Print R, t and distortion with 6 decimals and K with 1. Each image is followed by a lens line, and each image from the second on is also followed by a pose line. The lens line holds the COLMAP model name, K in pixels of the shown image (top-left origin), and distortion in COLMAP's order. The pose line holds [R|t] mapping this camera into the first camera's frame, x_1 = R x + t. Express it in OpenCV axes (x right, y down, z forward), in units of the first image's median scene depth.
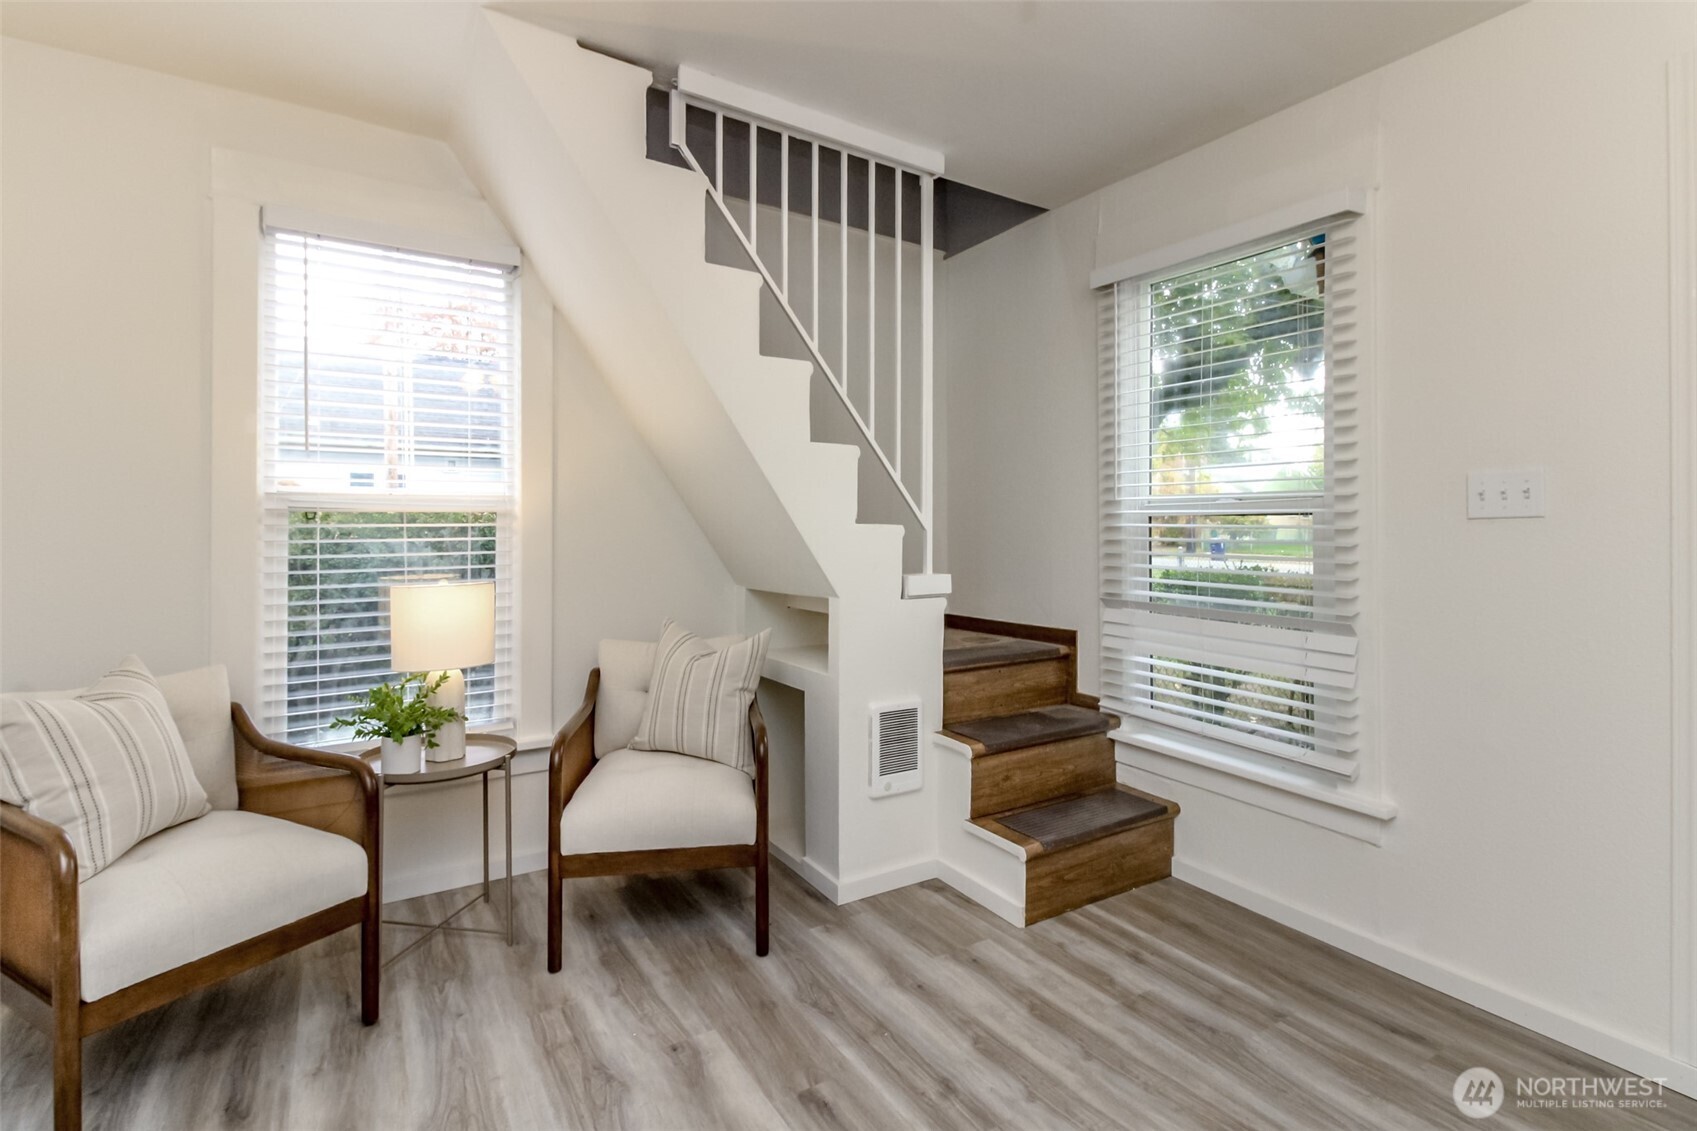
lens RADIAL K [[788.5, 0, 852.1], [0, 788.5, 545.4], [0, 0, 1]] dist [0.008211, -0.004211]
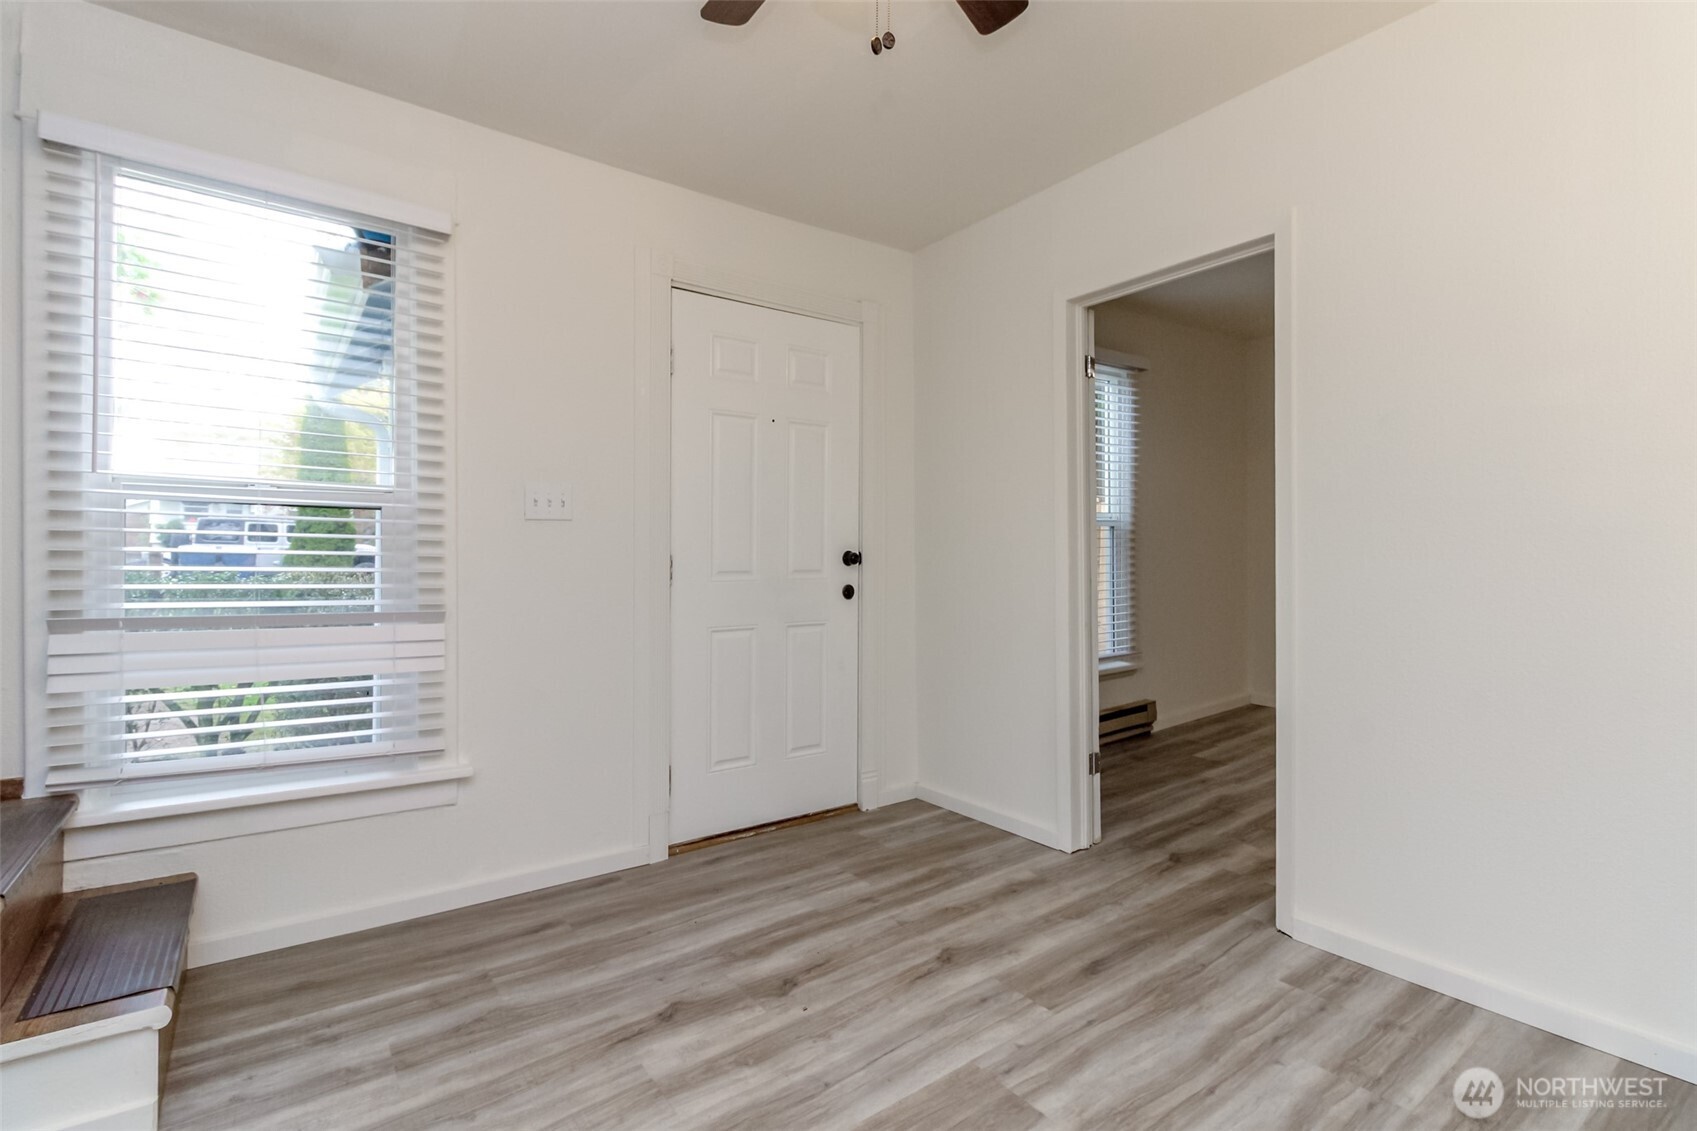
lens RADIAL K [[788.5, 0, 822.2], [0, 788.5, 543.0], [0, 0, 1]] dist [0.008211, -0.004211]
pose [[-0.051067, -0.002895, 0.998691, -0.470274], [-0.001795, 0.999994, 0.002807, 0.000582], [-0.998694, -0.001649, -0.051072, 0.505963]]
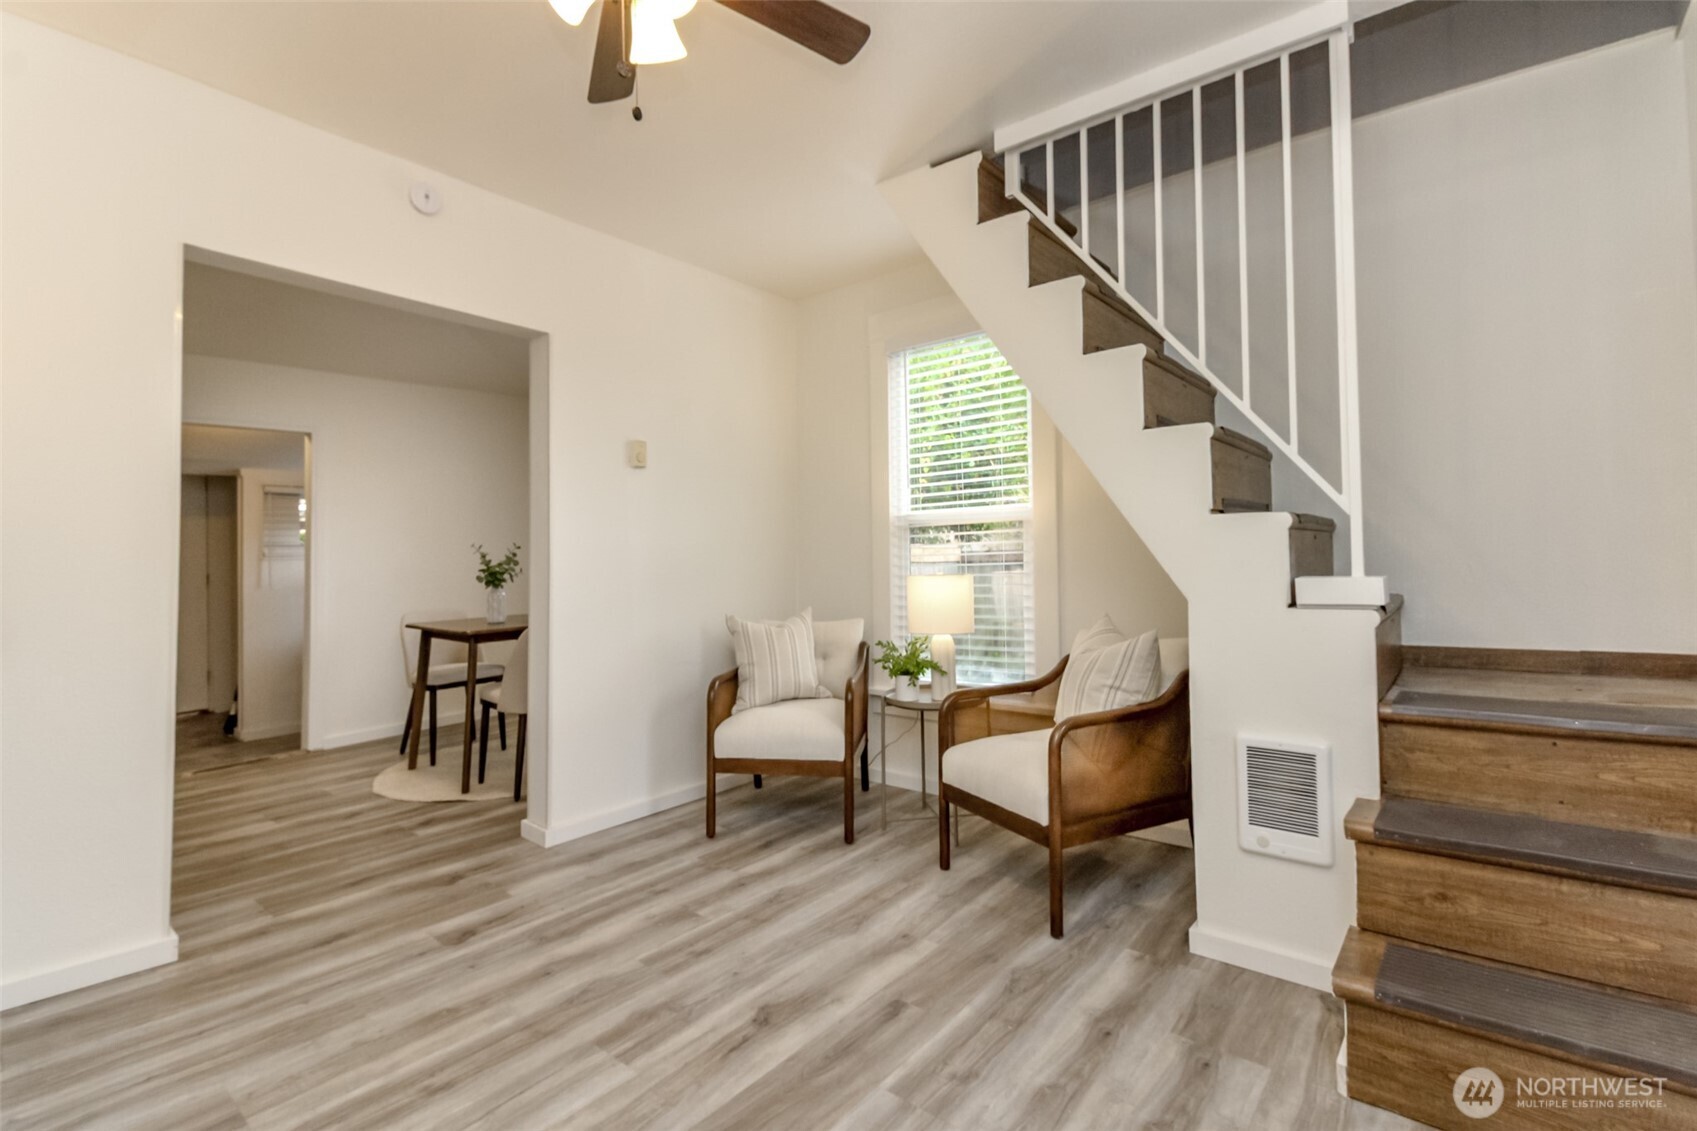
lens RADIAL K [[788.5, 0, 836.5], [0, 788.5, 542.1], [0, 0, 1]] dist [0.008211, -0.004211]
pose [[0.313065, -0.020356, -0.949514, 0.764926], [0.016381, 0.999737, -0.016032, 0.009960], [0.949590, -0.010535, 0.313316, 0.389369]]
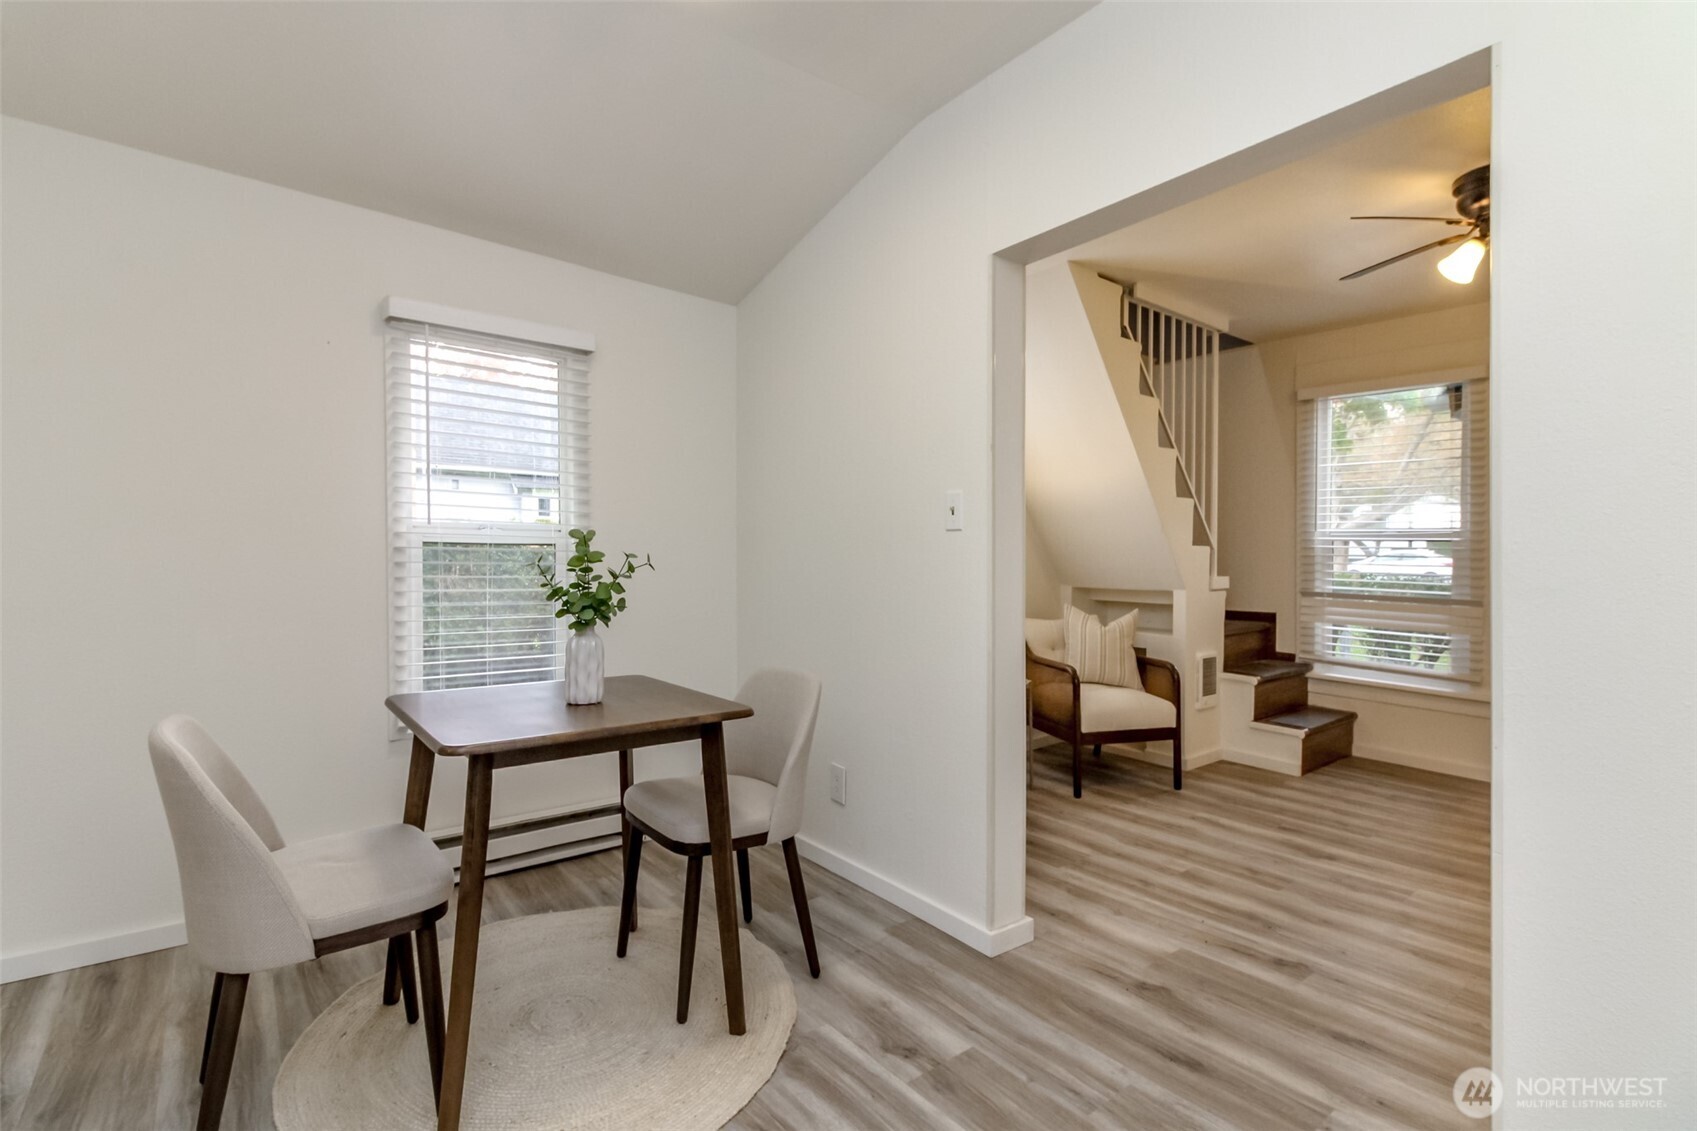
lens RADIAL K [[788.5, 0, 851.1], [0, 788.5, 568.2], [0, 0, 1]] dist [0.008211, -0.004211]
pose [[0.993455, -0.000885, 0.114217, -1.003781], [-0.000583, 0.999918, 0.012812, -0.000469], [-0.114219, -0.012795, 0.993373, -0.643813]]
